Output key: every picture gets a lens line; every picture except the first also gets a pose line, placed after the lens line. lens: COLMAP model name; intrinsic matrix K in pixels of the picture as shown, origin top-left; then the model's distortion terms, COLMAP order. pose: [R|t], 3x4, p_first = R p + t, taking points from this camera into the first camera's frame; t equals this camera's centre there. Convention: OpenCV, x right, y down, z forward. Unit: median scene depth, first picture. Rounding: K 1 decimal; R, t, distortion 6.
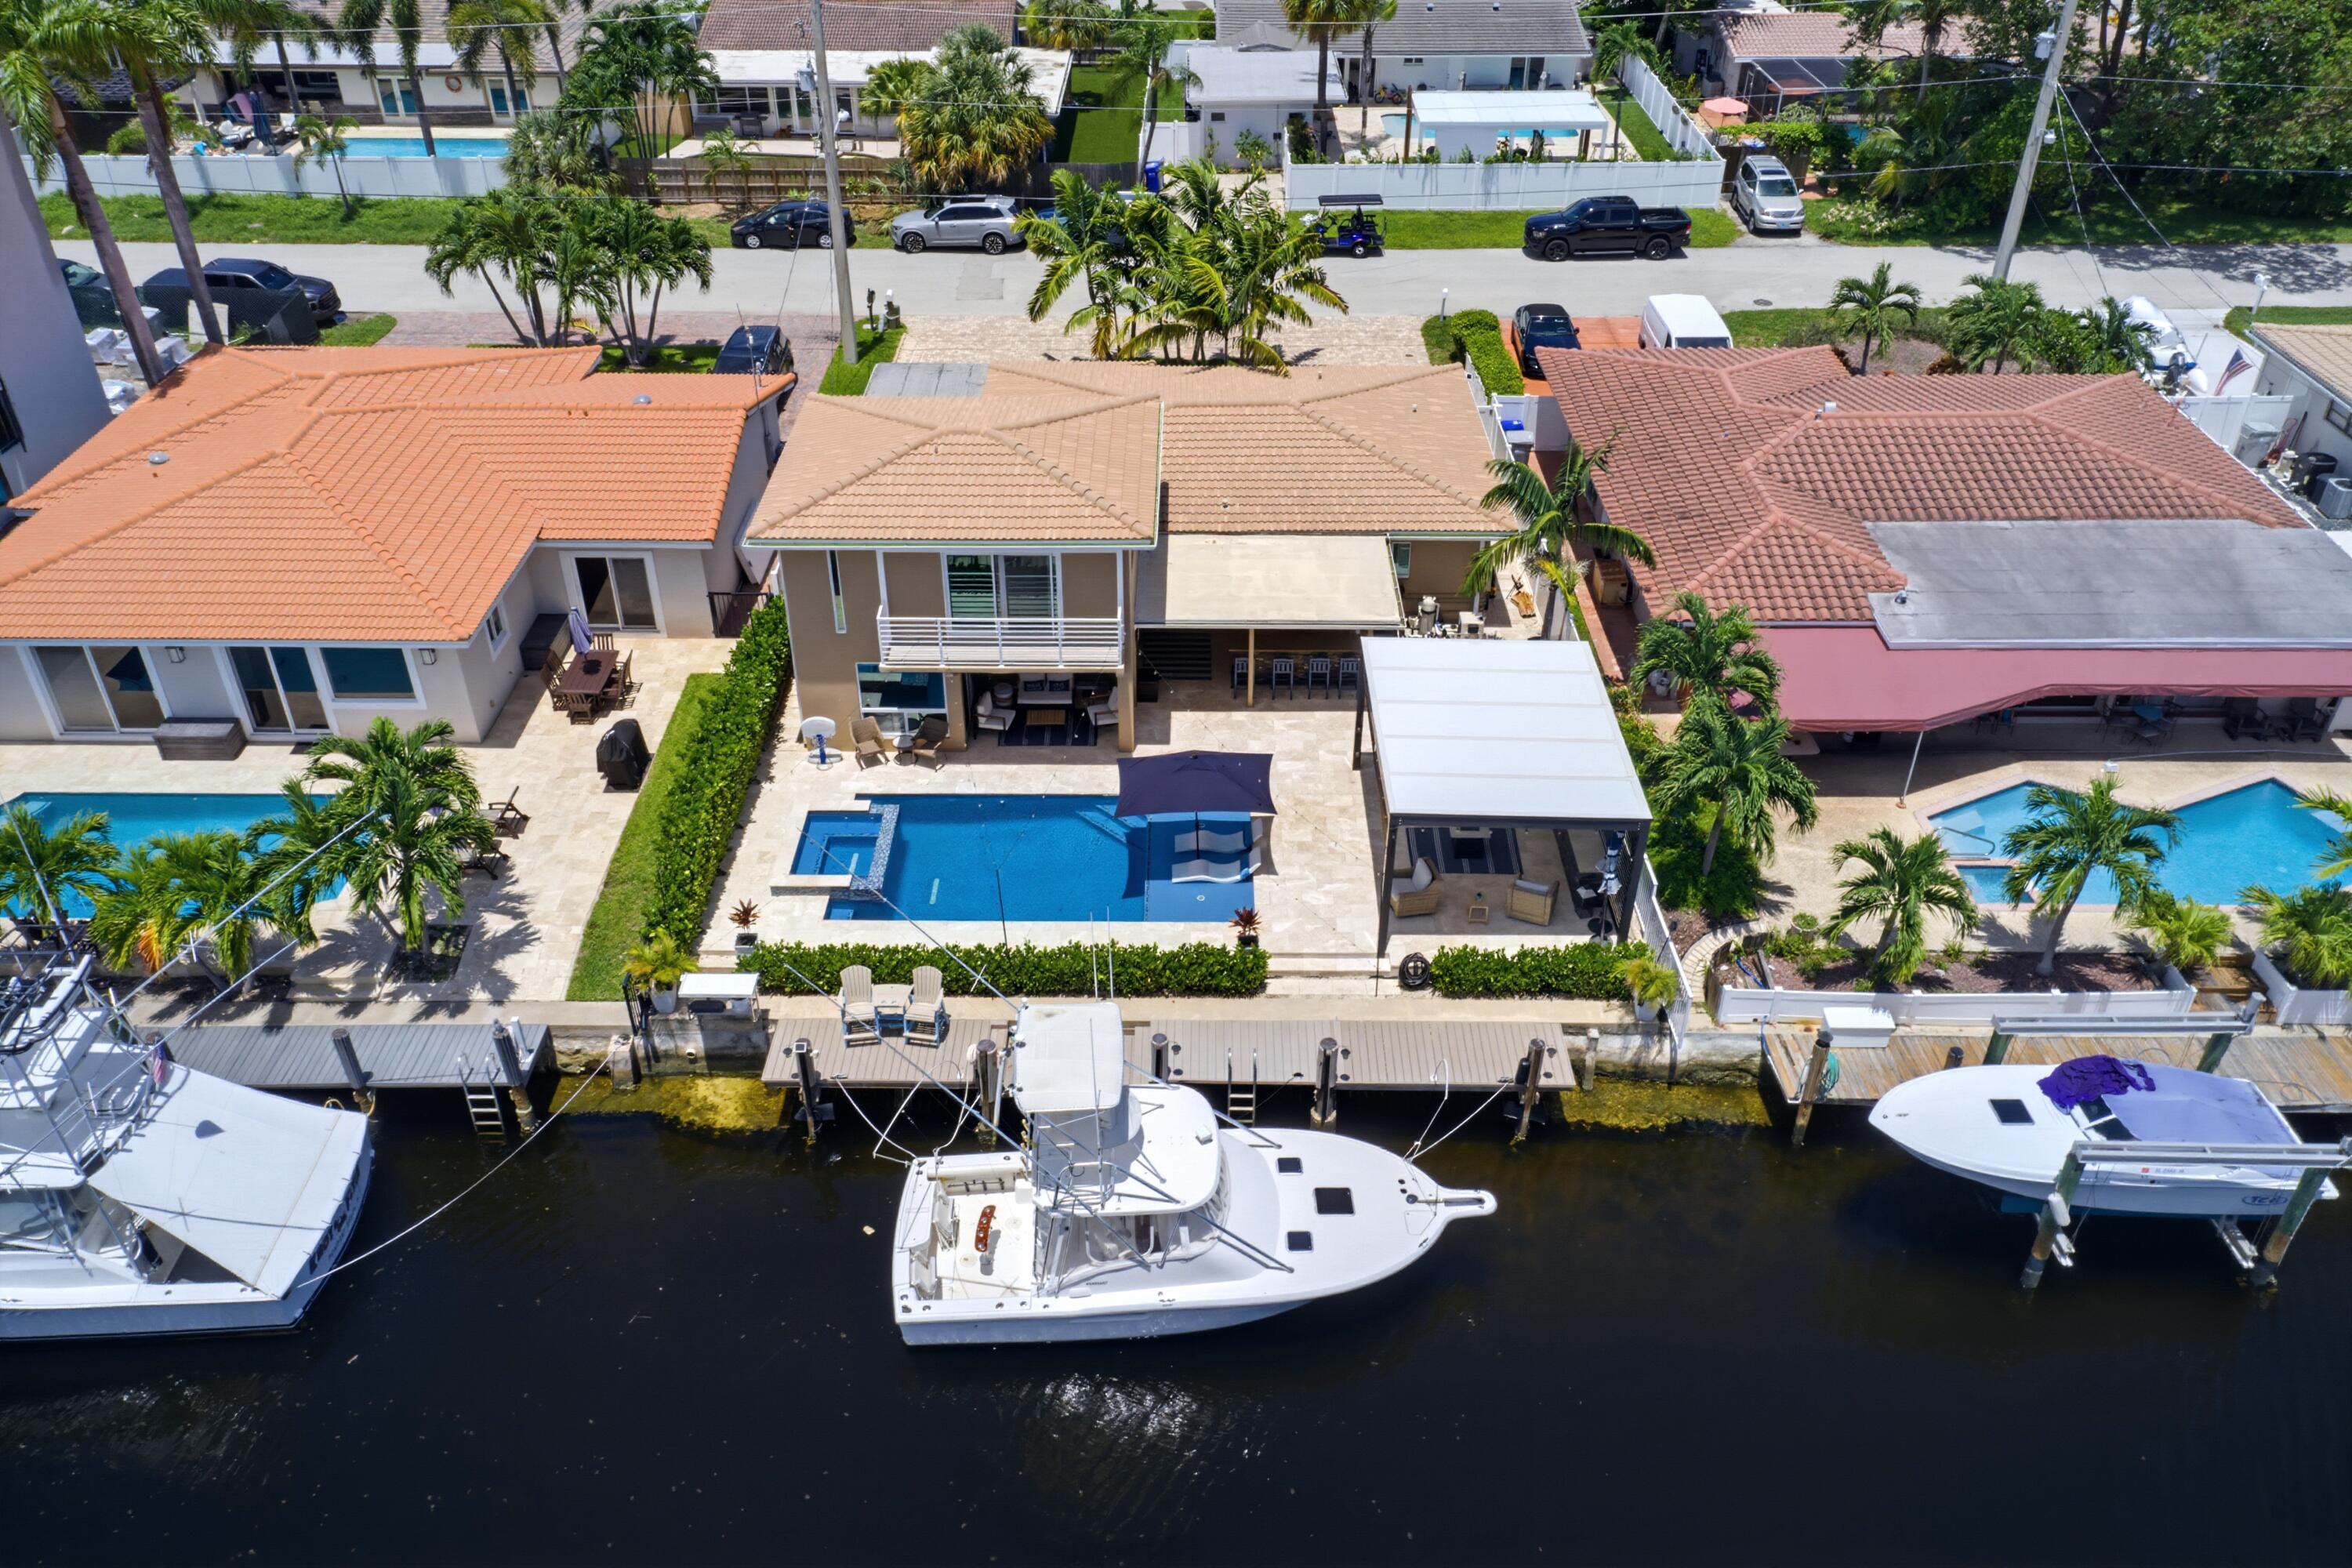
lens RADIAL K [[1766.0, 0, 1176.0], [0, 1766.0, 784.0], [0, 0, 1]] dist [0.047454, -0.038378]
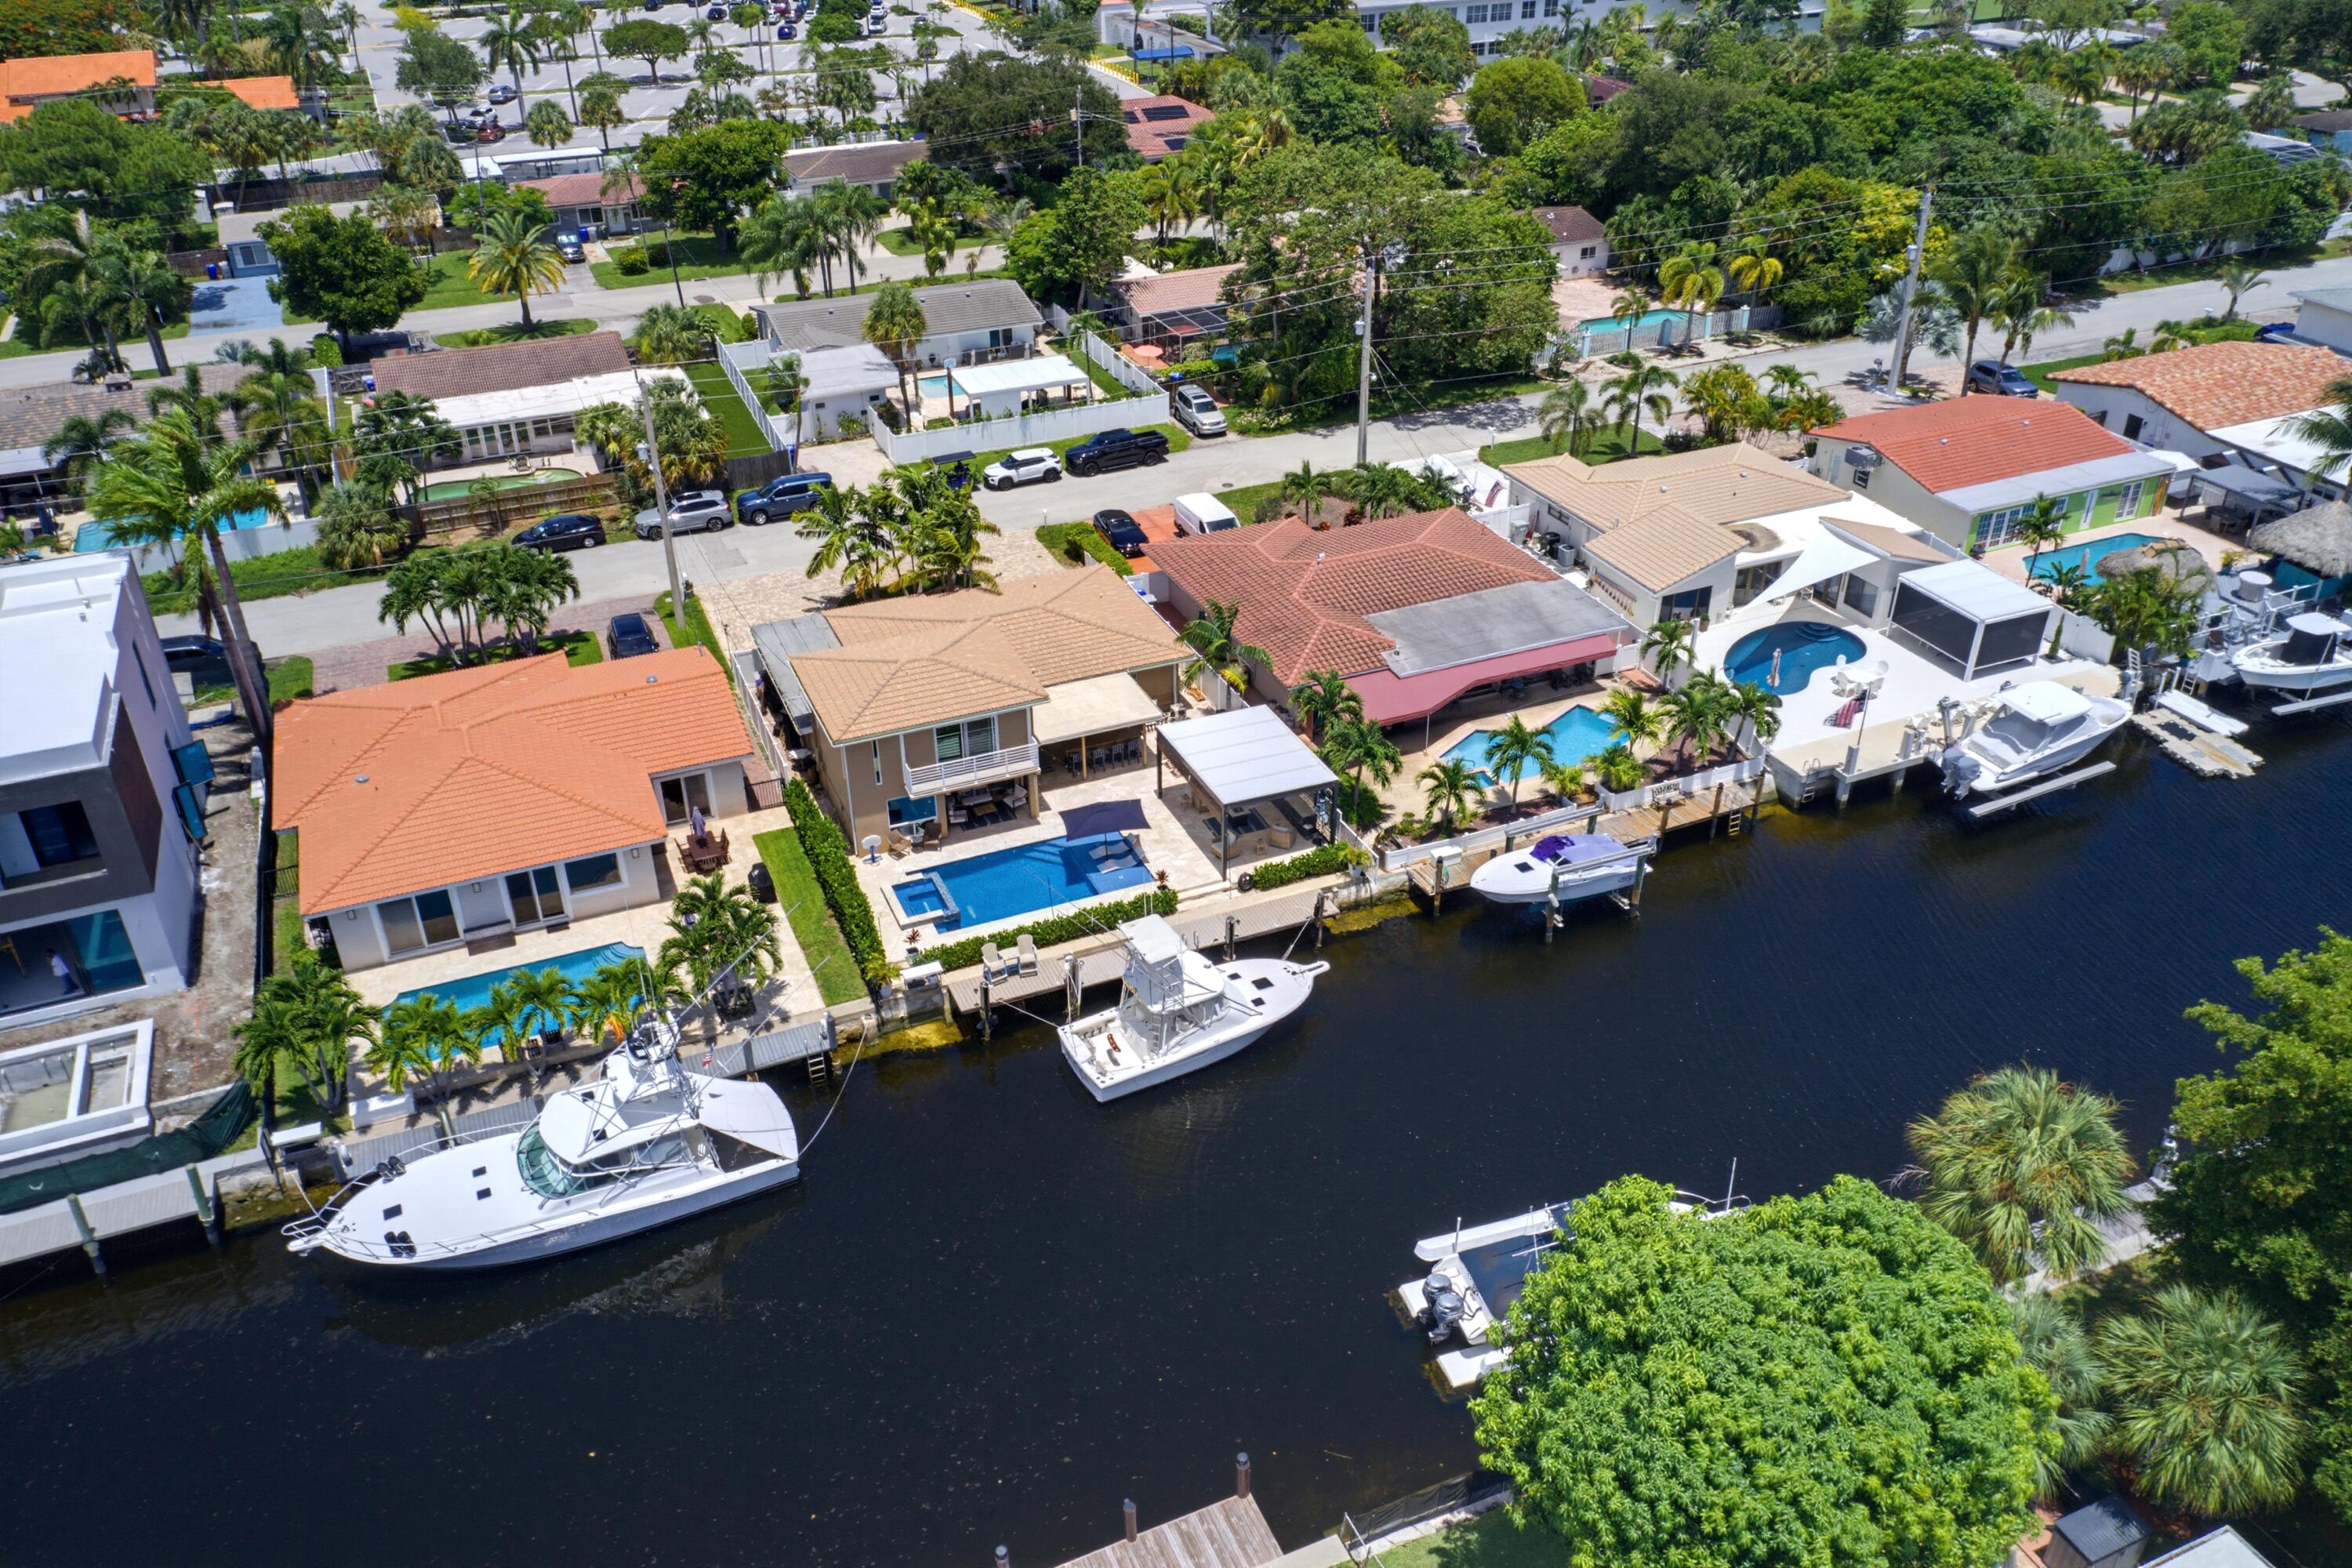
lens RADIAL K [[1774.5, 0, 1176.0], [0, 1774.5, 784.0], [0, 0, 1]] dist [0.032232, 0.000292]
pose [[0.914722, -0.213411, 0.343133, -0.527767], [0.235184, 0.971688, -0.022613, 0.023113], [-0.328592, 0.101384, 0.939015, -0.752739]]
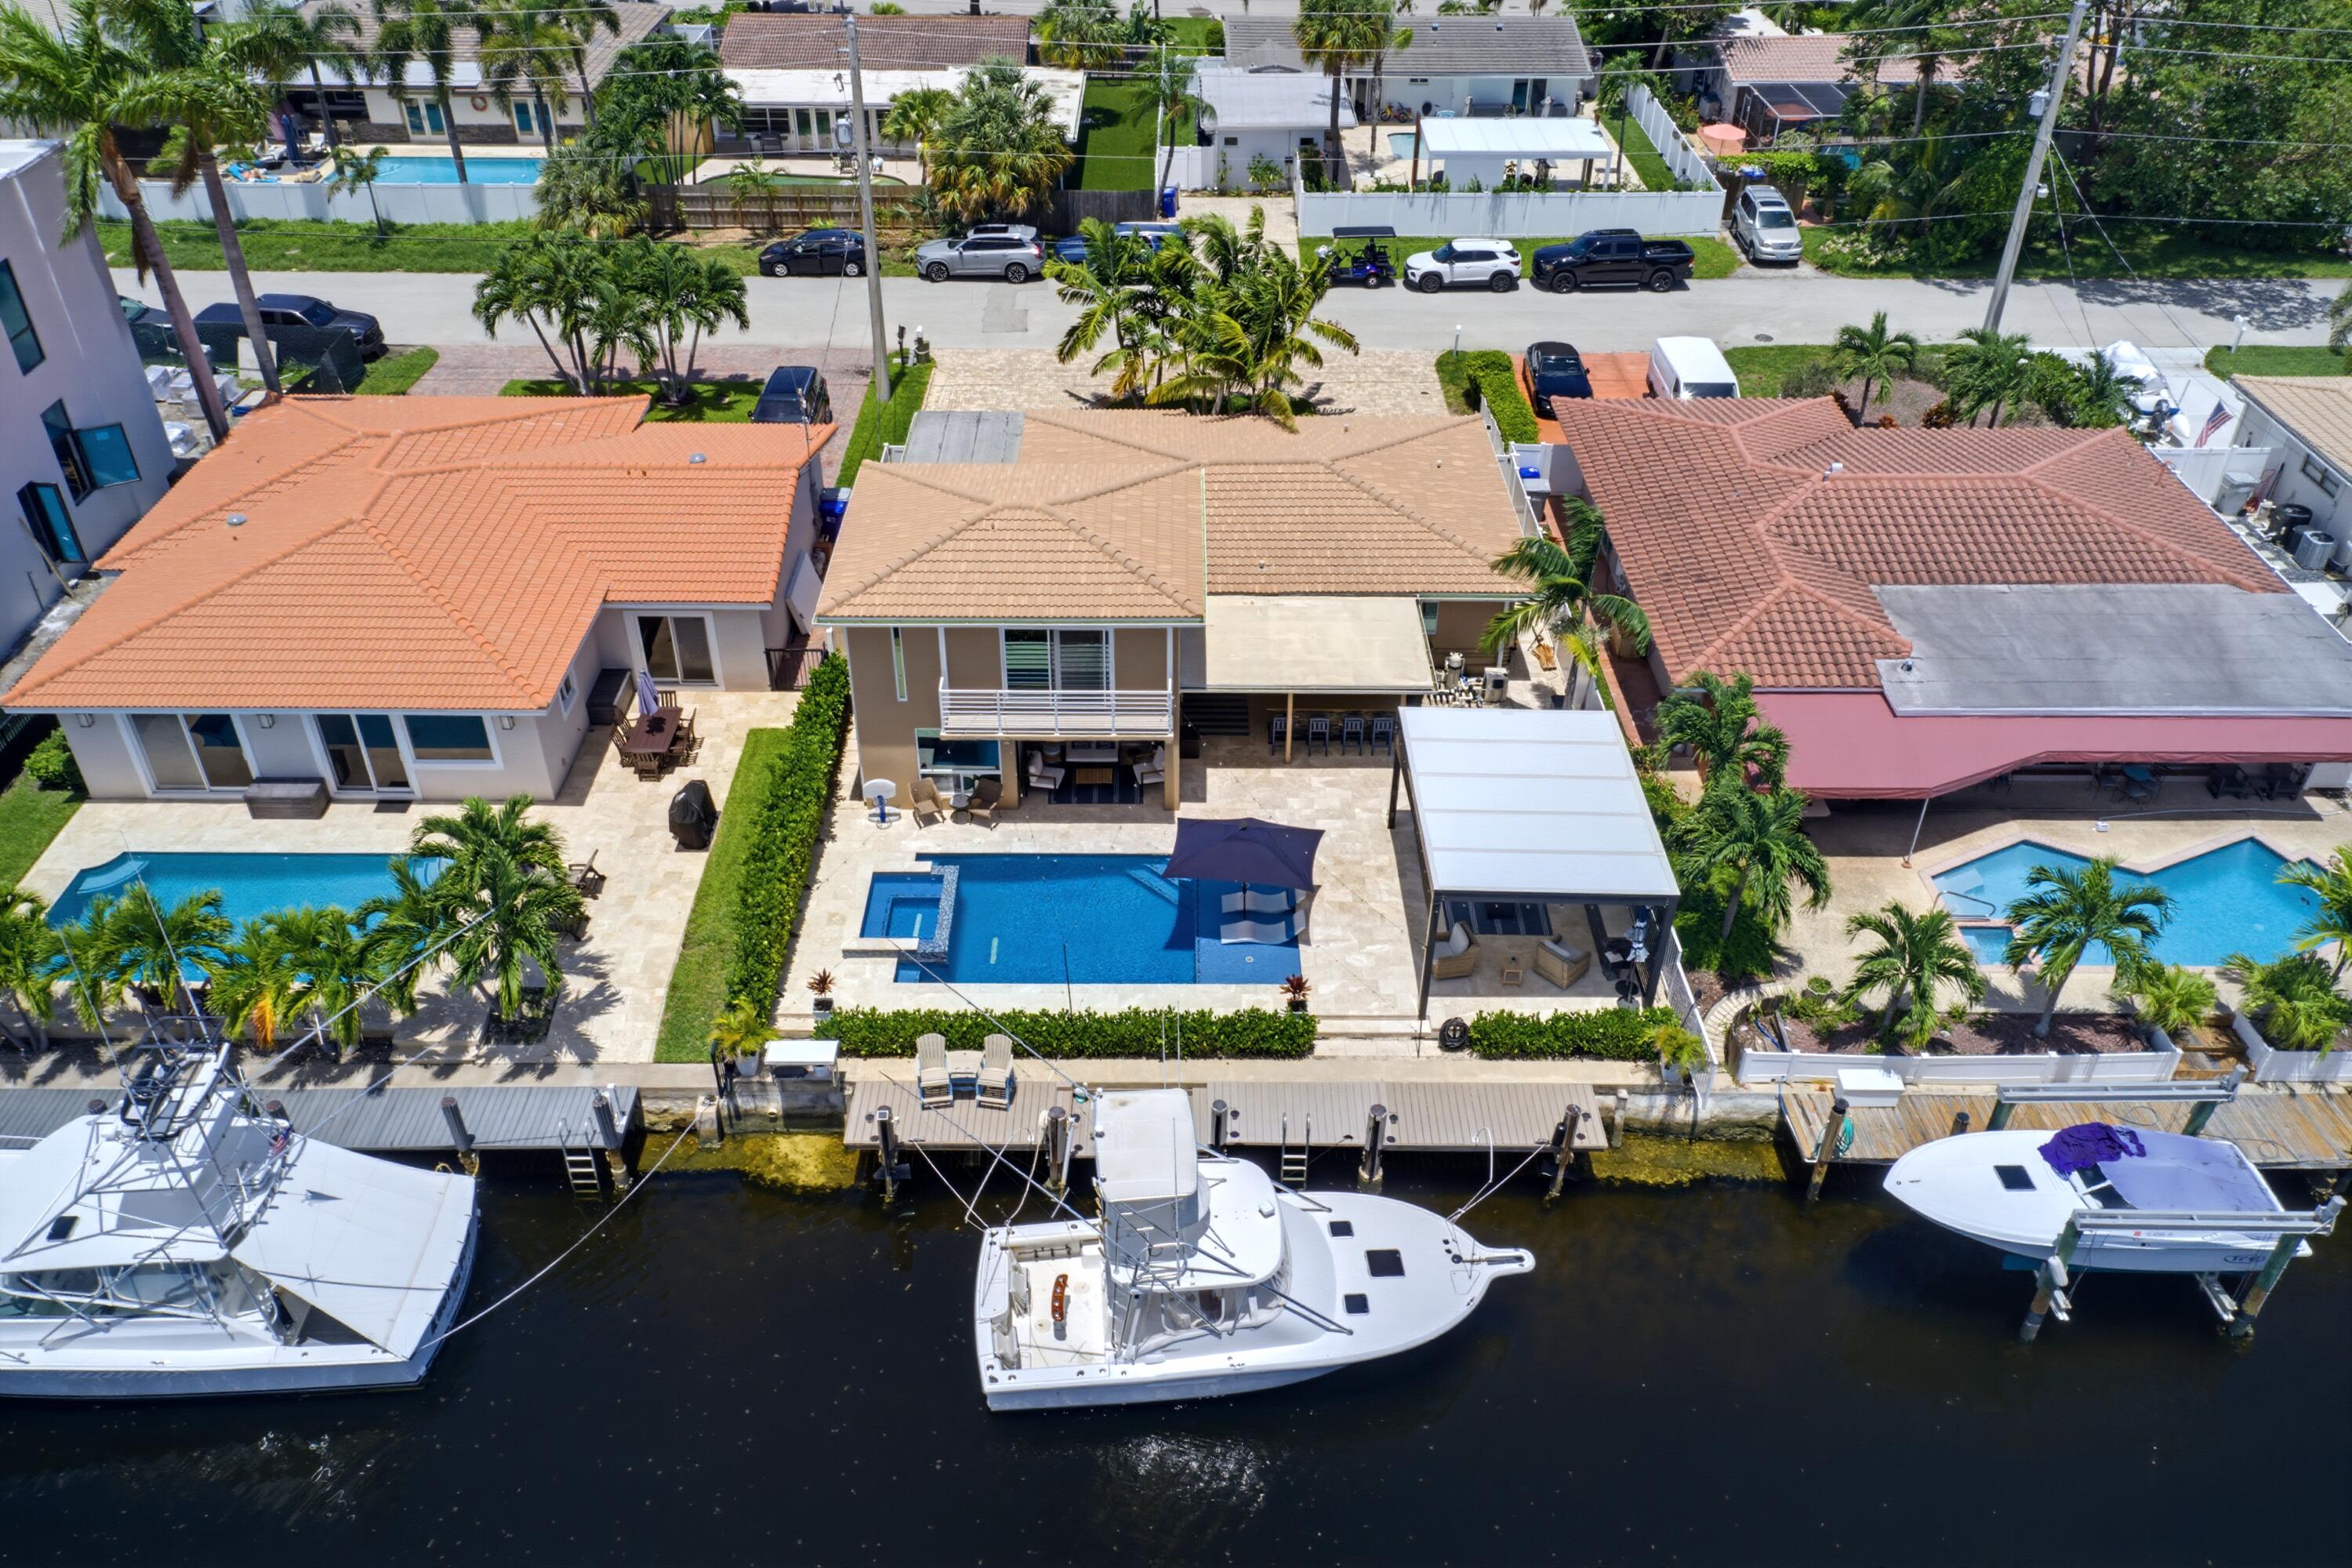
lens RADIAL K [[1749.4, 0, 1176.0], [0, 1749.4, 784.0], [0, 0, 1]] dist [0.035813, -0.040690]
pose [[0.999934, 0.000110, 0.011527, -0.039317], [-0.000409, 0.999663, 0.025951, -0.063640], [-0.011521, -0.025954, 0.999597, -0.040300]]
